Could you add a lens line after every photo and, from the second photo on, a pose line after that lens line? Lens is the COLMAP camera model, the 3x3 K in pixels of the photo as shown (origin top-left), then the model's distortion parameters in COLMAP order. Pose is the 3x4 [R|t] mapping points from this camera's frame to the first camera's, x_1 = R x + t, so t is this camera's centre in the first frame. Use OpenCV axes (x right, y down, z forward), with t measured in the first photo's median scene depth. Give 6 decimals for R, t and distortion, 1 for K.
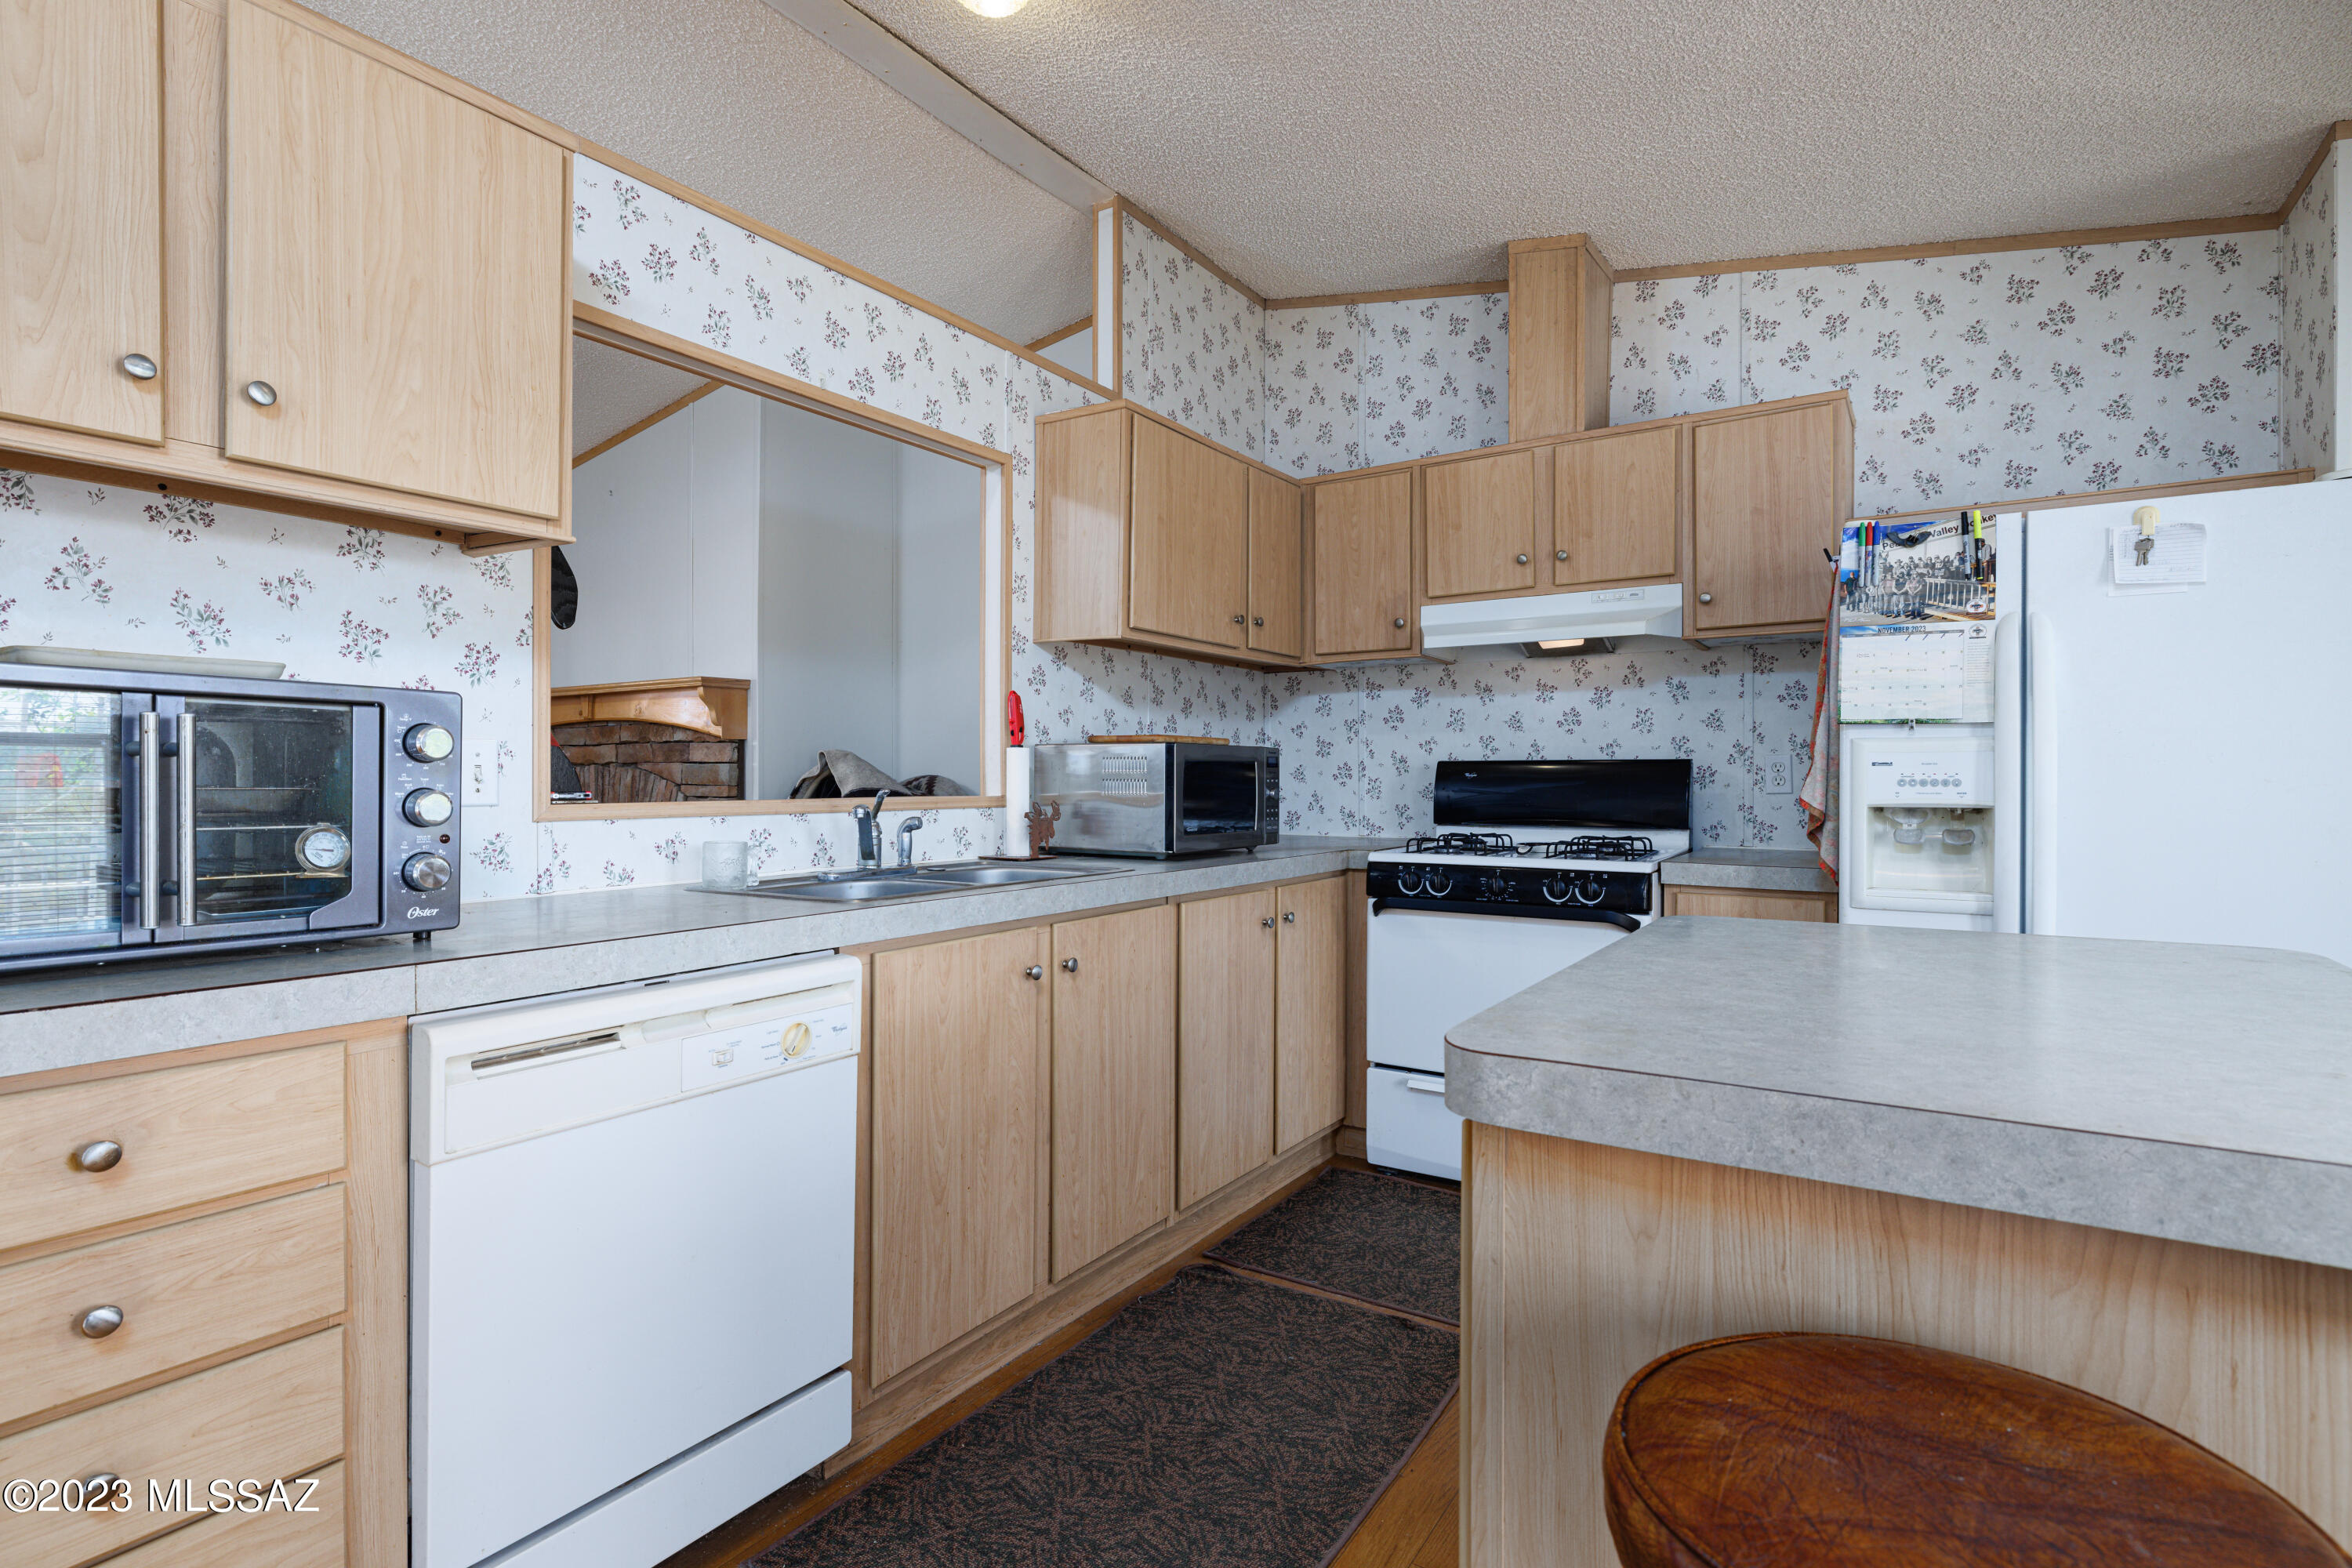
lens RADIAL K [[1132.8, 0, 1186.2], [0, 1132.8, 781.9], [0, 0, 1]] dist [-0.006282, 0.001938]
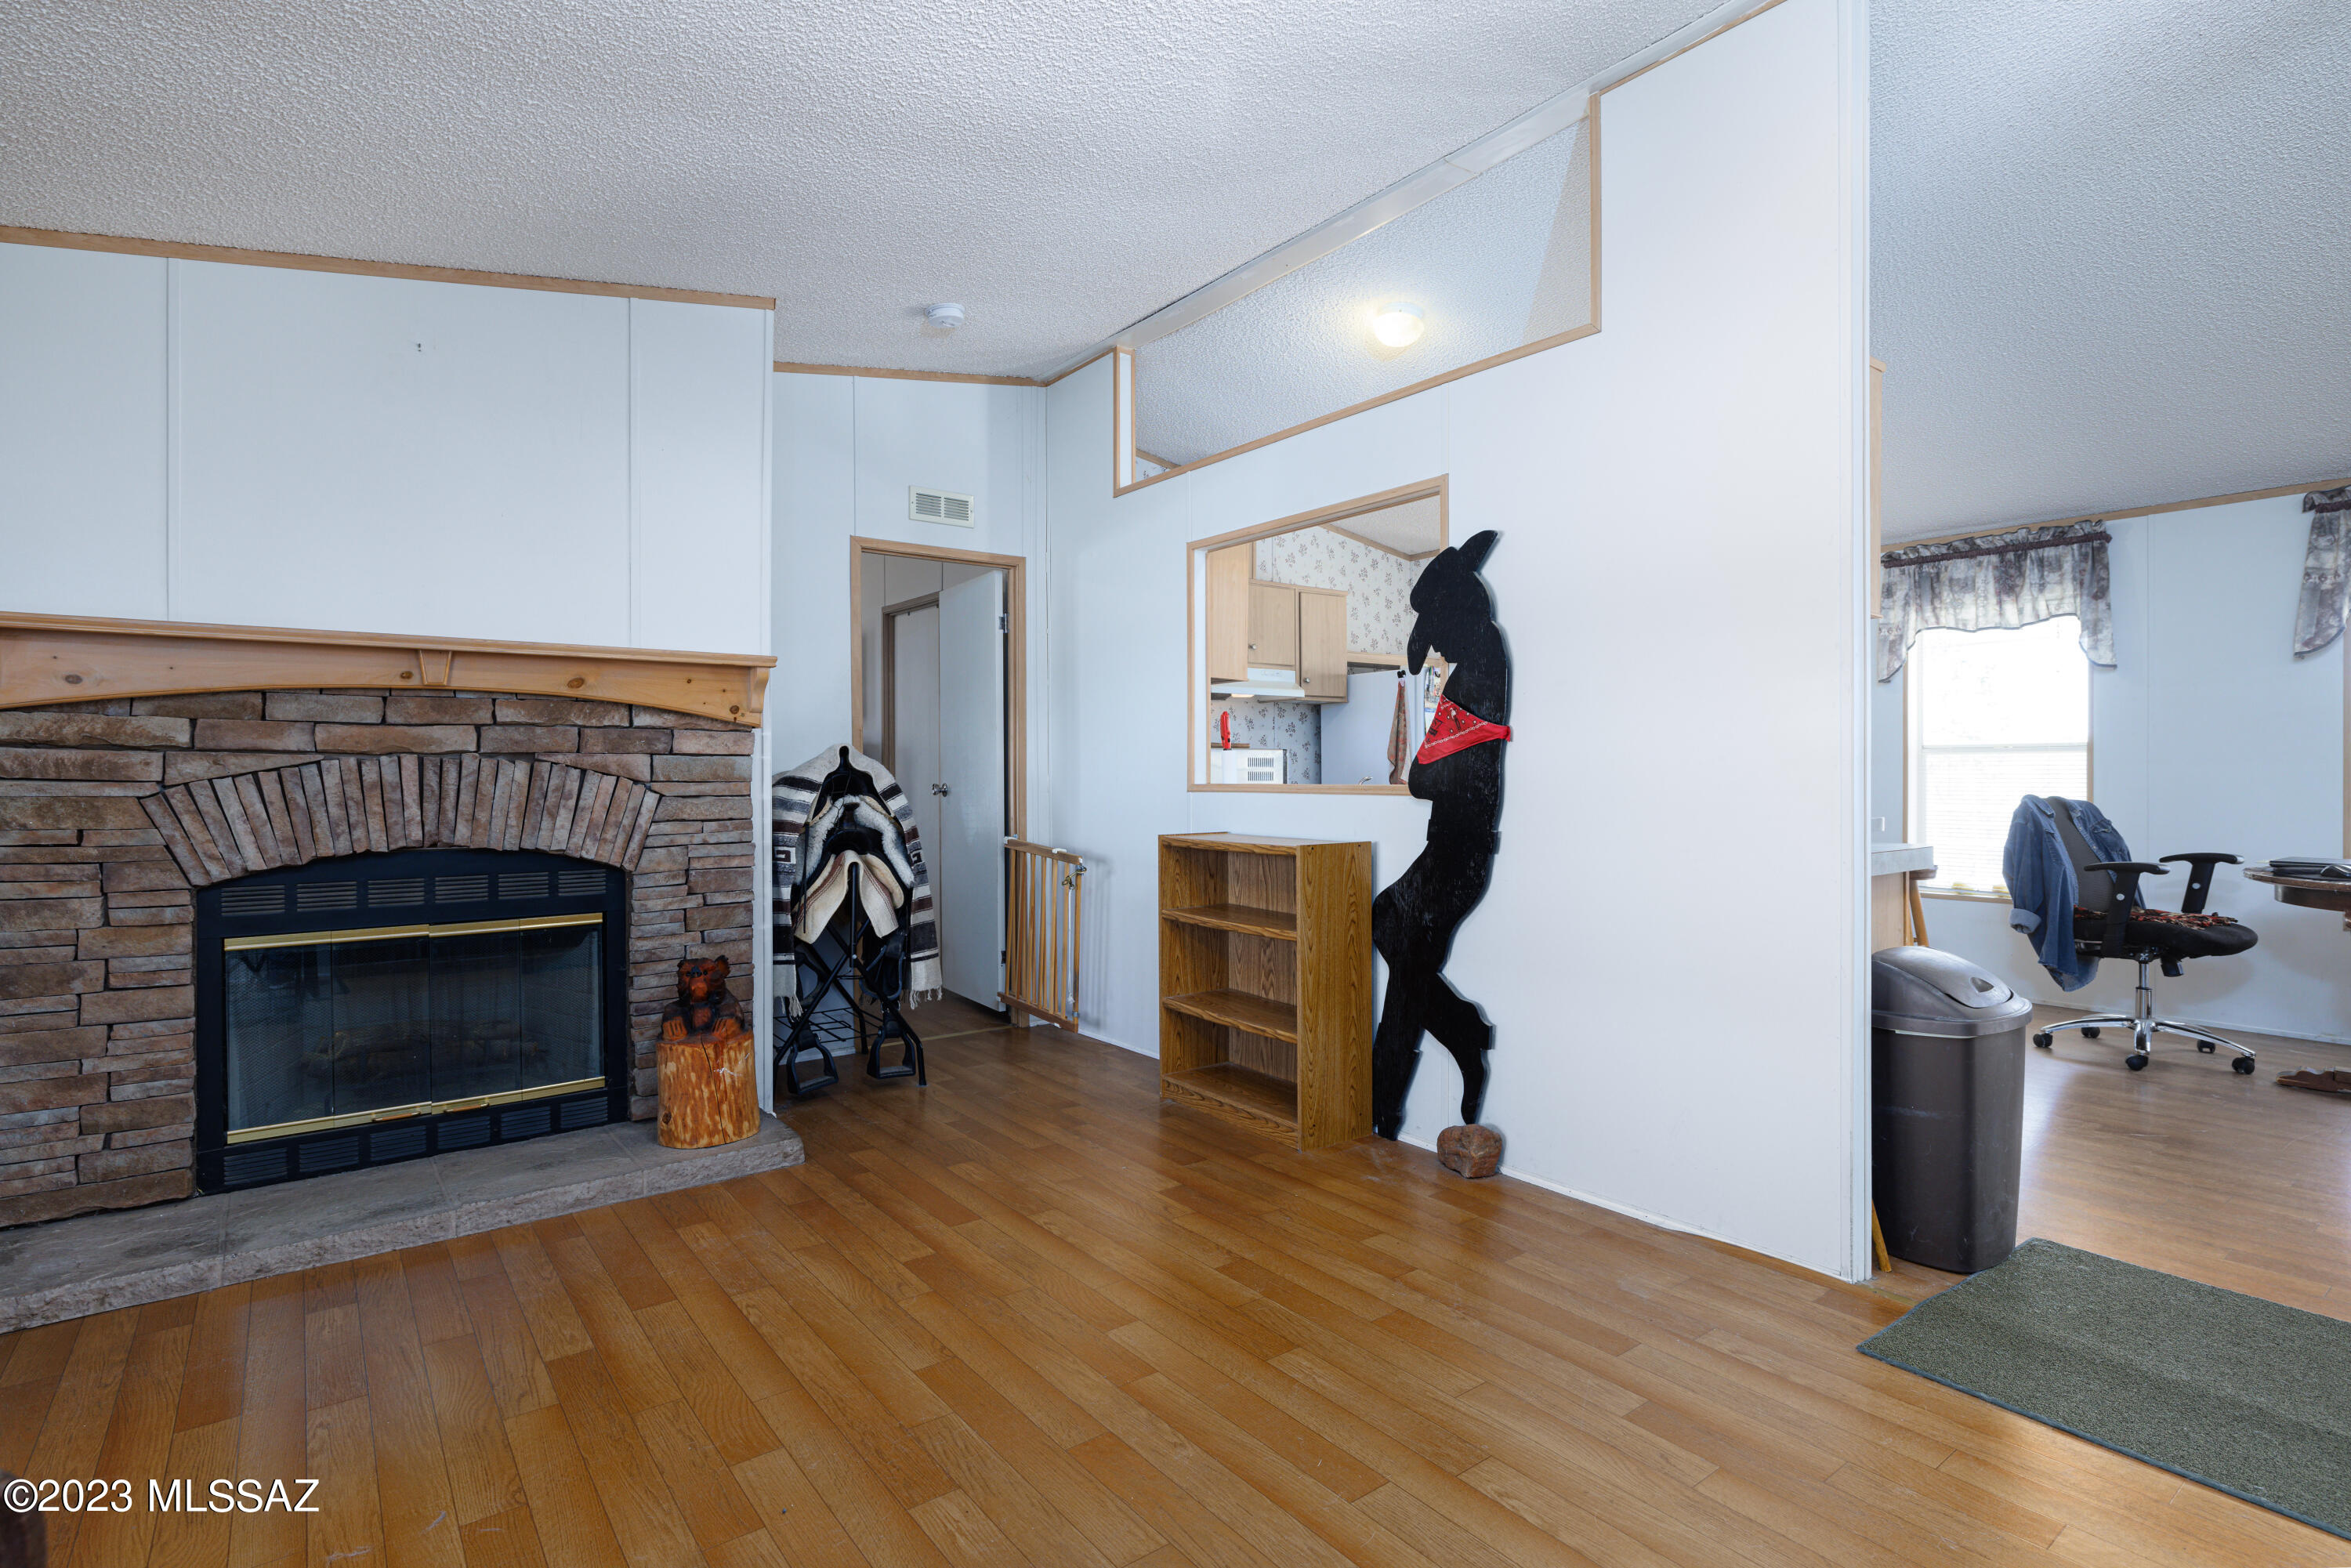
lens RADIAL K [[1132.2, 0, 1179.9], [0, 1132.2, 784.4], [0, 0, 1]] dist [-0.006282, 0.001938]
pose [[0.336709, -0.012647, 0.941524, -1.384092], [0.007105, 0.999915, 0.010891, -0.002379], [-0.941582, 0.003023, 0.336771, 0.501675]]
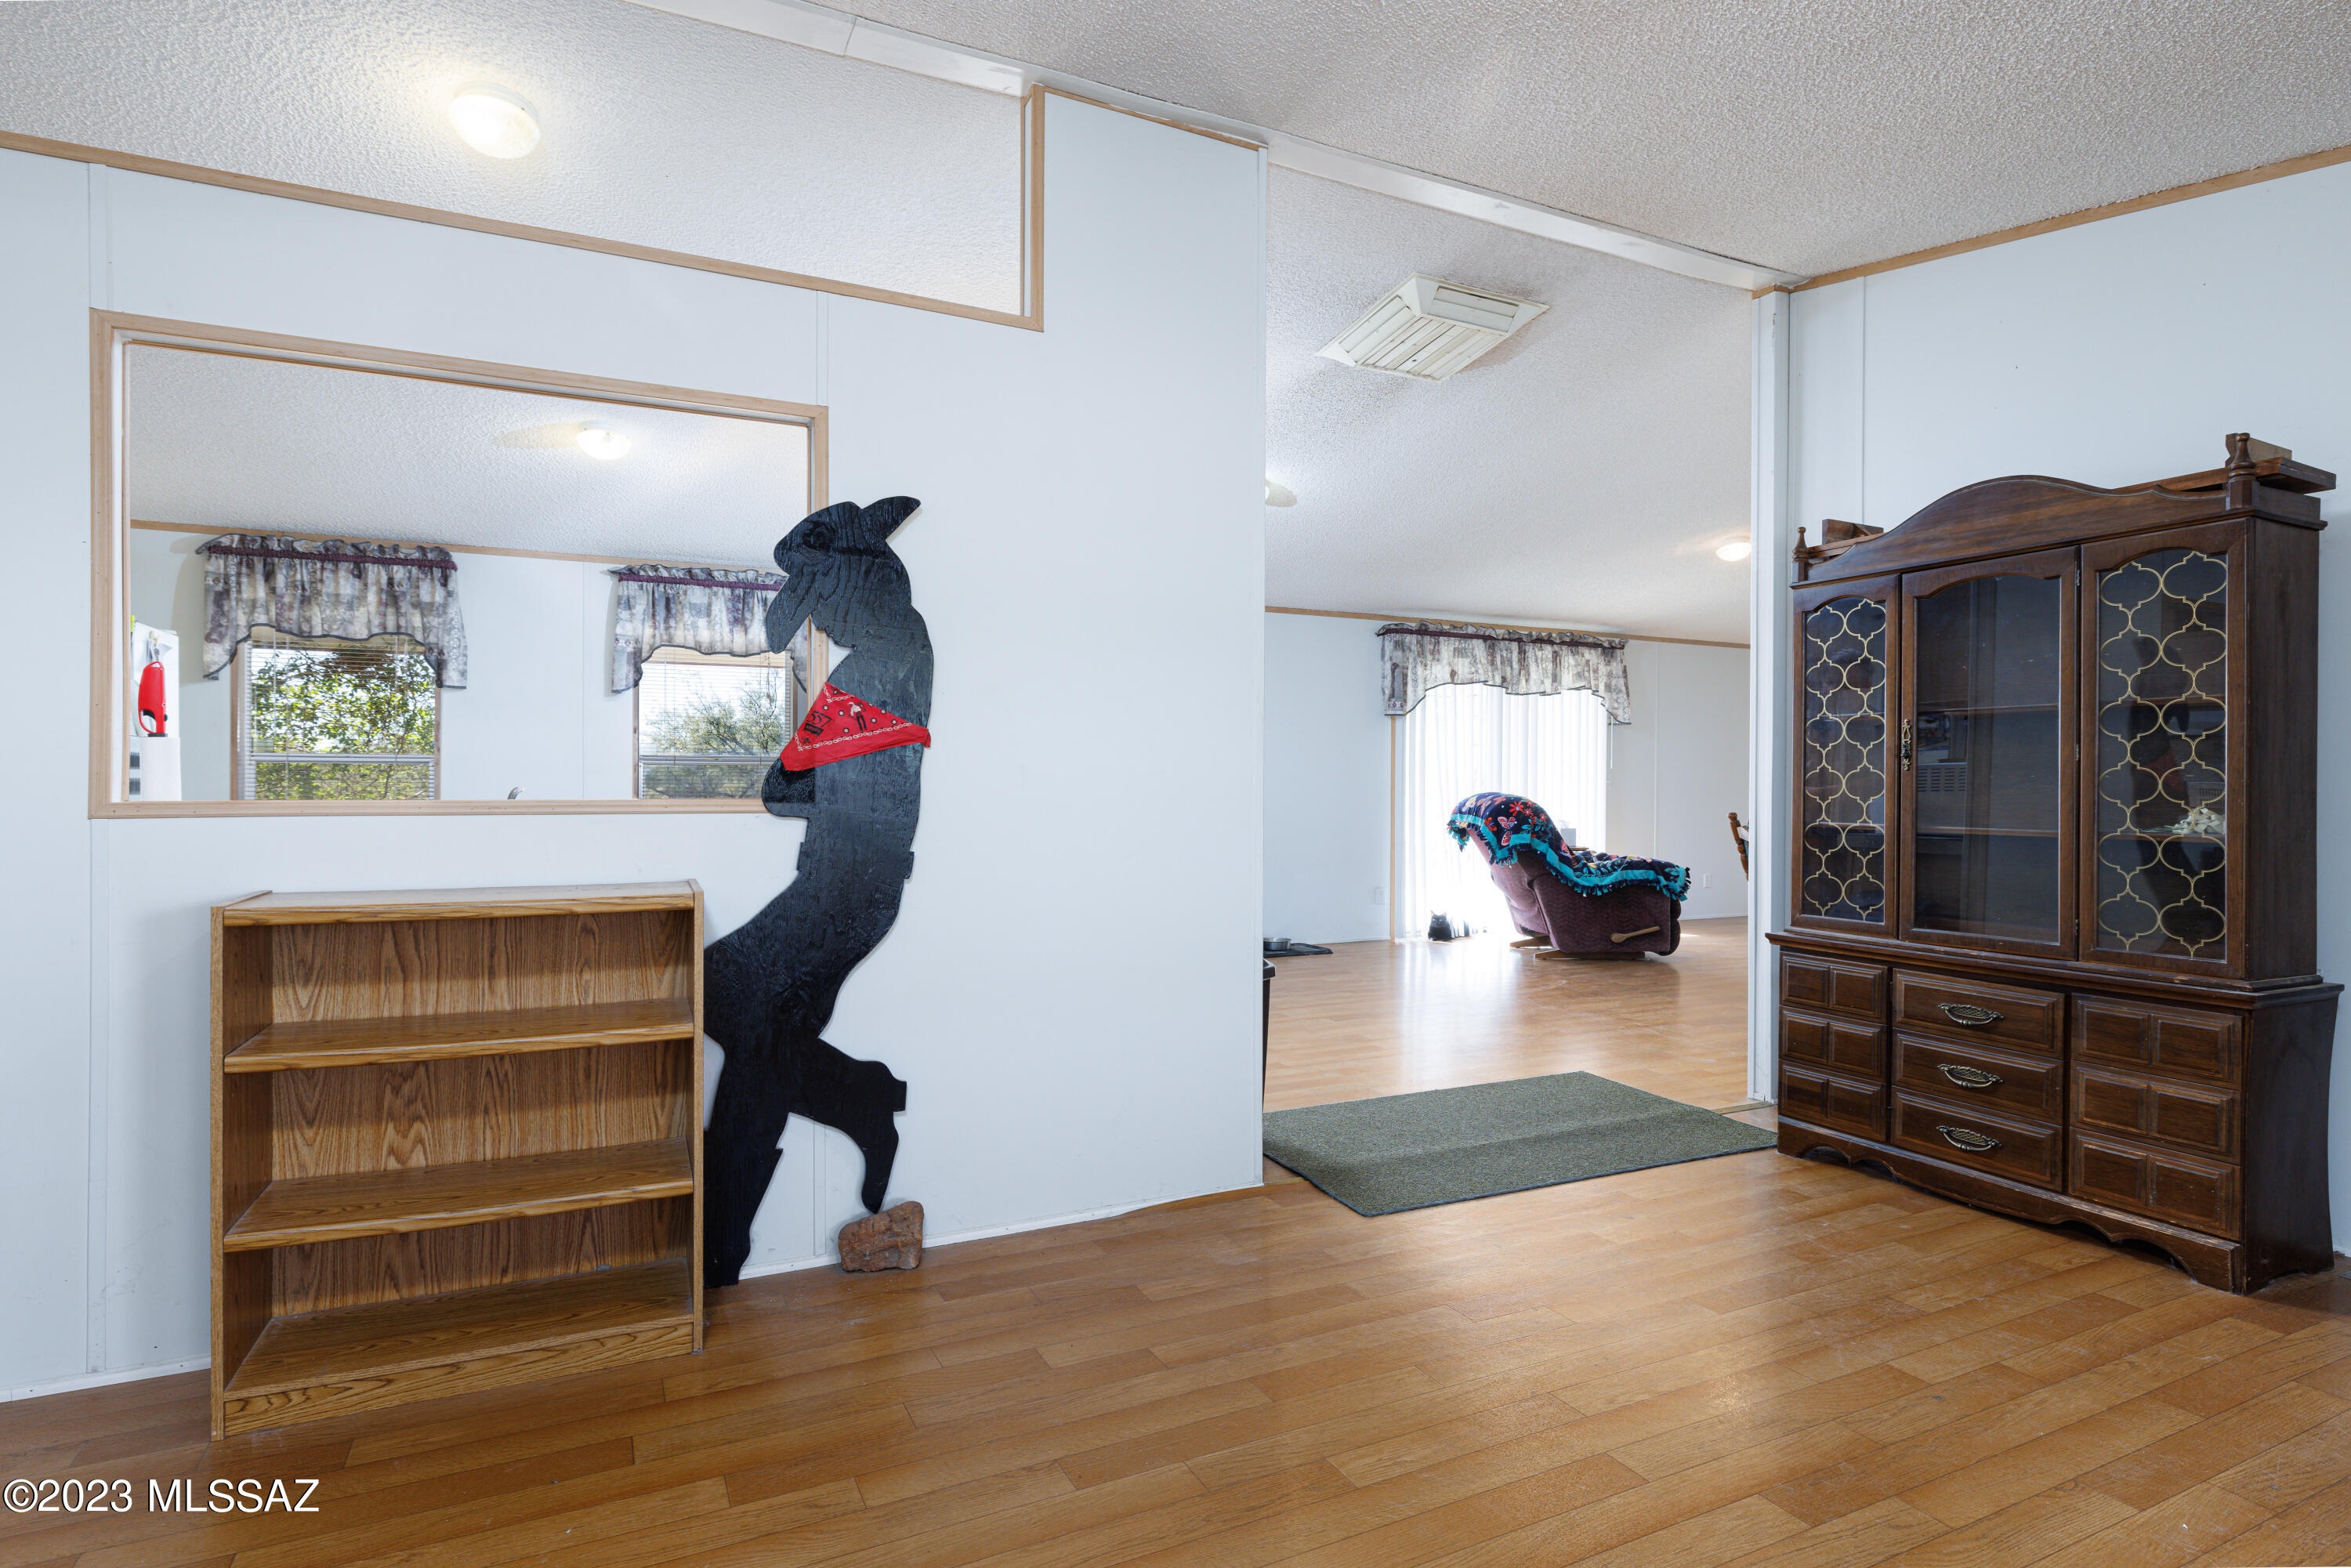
lens RADIAL K [[1132.2, 0, 1133.2], [0, 1132.2, 788.5], [0, 0, 1]] dist [-0.006282, 0.001938]
pose [[-0.831282, -0.005722, 0.555822, -1.011740], [0.001323, 0.999924, 0.012272, -0.004982], [-0.555850, 0.010937, -0.831211, 1.110085]]
